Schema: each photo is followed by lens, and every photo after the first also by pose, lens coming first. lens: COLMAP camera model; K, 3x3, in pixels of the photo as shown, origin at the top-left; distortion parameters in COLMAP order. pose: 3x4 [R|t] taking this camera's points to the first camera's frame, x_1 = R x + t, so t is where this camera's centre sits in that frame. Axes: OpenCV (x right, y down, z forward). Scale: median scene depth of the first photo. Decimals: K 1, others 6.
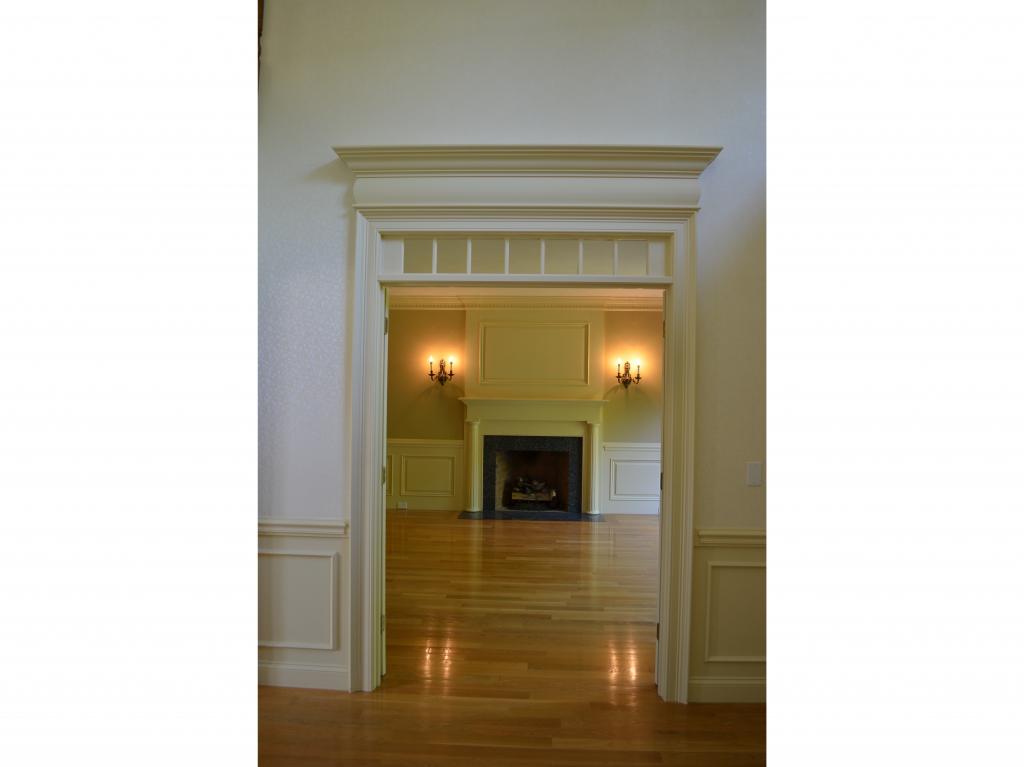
lens RADIAL K [[600.5, 0, 512.0], [0, 600.5, 383.5], [0, 0, 1]] dist [-0.067985, 0.000526]
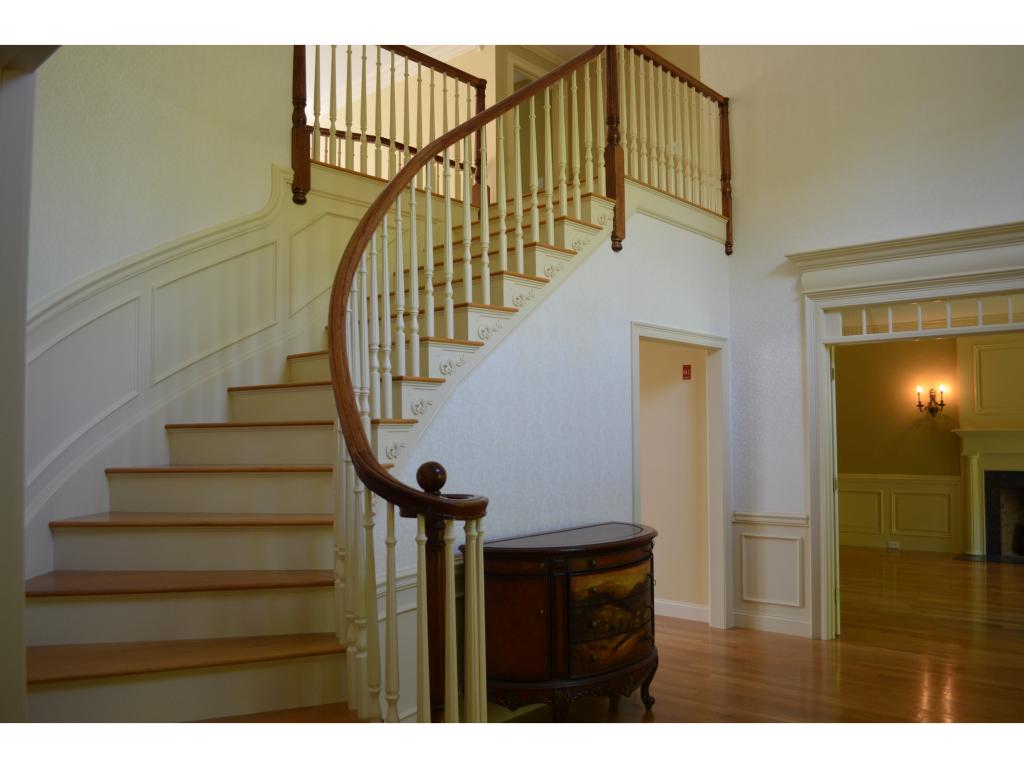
lens RADIAL K [[828.5, 0, 512.0], [0, 828.5, 384.0], [0, 0, 1]] dist [-0.071489, 0.005168]
pose [[0.777894, -0.053028, -0.626154, 0.168598], [0.024989, 0.998255, -0.053497, 0.003314], [0.627898, 0.025968, 0.777862, -0.394221]]
